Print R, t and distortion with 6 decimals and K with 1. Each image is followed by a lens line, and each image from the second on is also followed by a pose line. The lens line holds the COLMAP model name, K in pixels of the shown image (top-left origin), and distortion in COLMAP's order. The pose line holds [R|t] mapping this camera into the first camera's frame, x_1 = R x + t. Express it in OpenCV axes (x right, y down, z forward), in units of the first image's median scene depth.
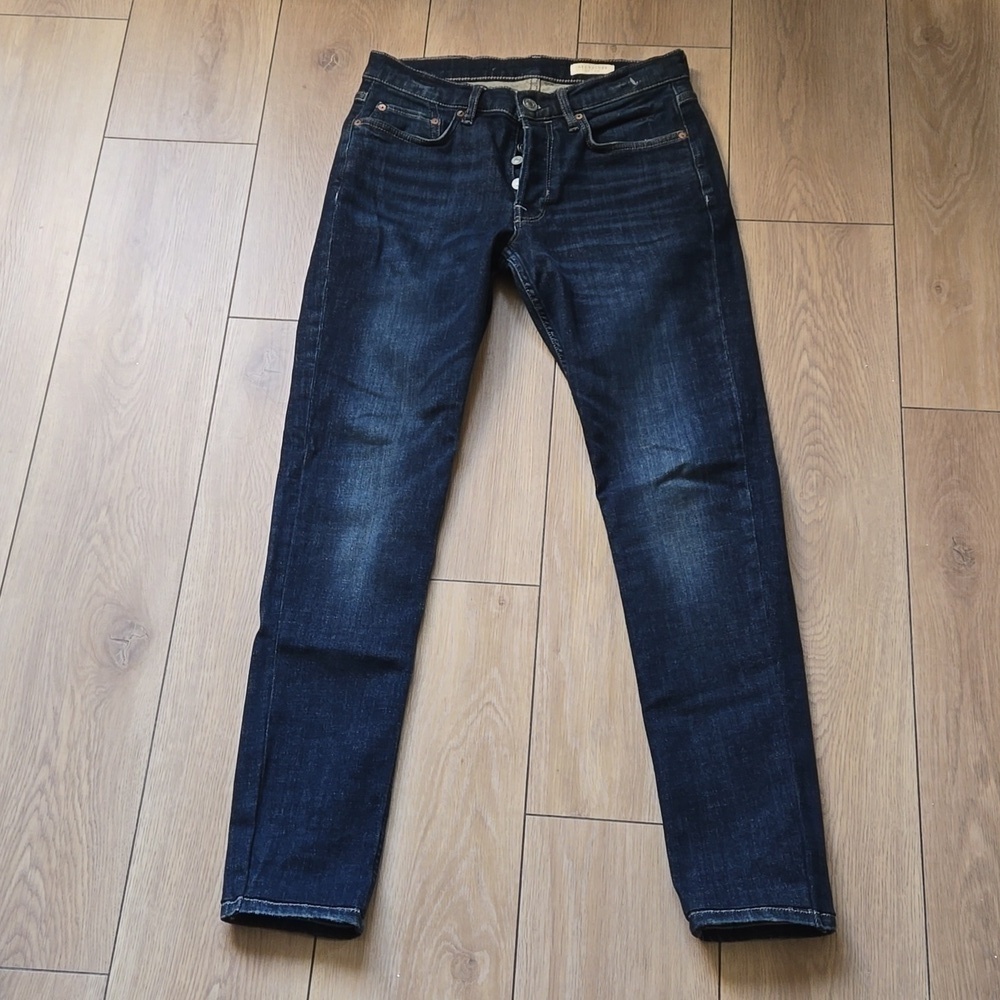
lens RADIAL K [[1521.7, 0, 500.0], [0, 1521.7, 500.0], [0, 0, 1]] dist [0.101469, -0.131798]
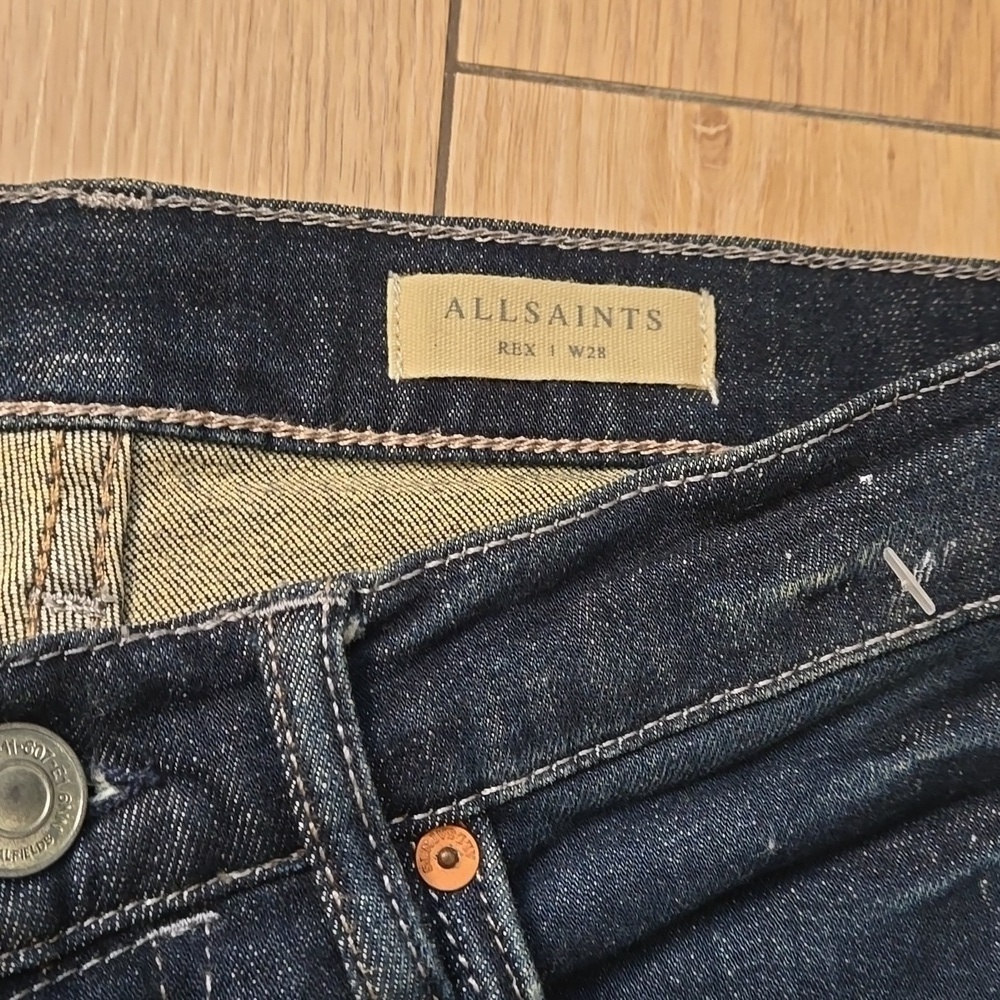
lens RADIAL K [[1365.9, 0, 500.0], [0, 1365.9, 500.0], [0, 0, 1]] dist [0.014314, 0.014818]
pose [[0.986604, 0.011728, 0.162712, 0.038493], [-0.060399, 0.952794, 0.297551, -0.314774], [-0.151541, -0.303392, 0.940738, 0.924497]]
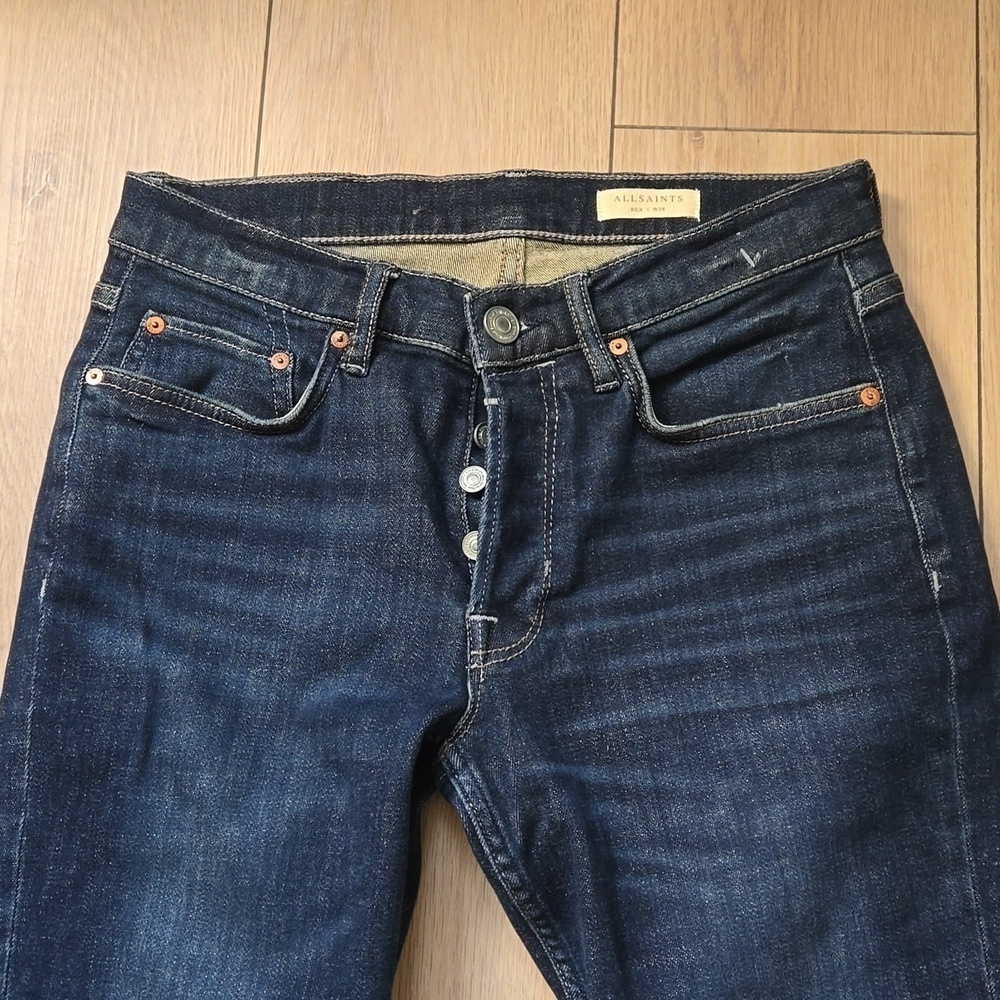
lens RADIAL K [[1521.7, 0, 500.0], [0, 1521.7, 500.0], [0, 0, 1]] dist [0.101469, -0.131798]
pose [[0.999433, -0.025818, -0.021609, 0.027359], [0.029903, 0.975632, 0.217367, -0.306898], [0.015471, -0.217890, 0.975851, 0.592791]]
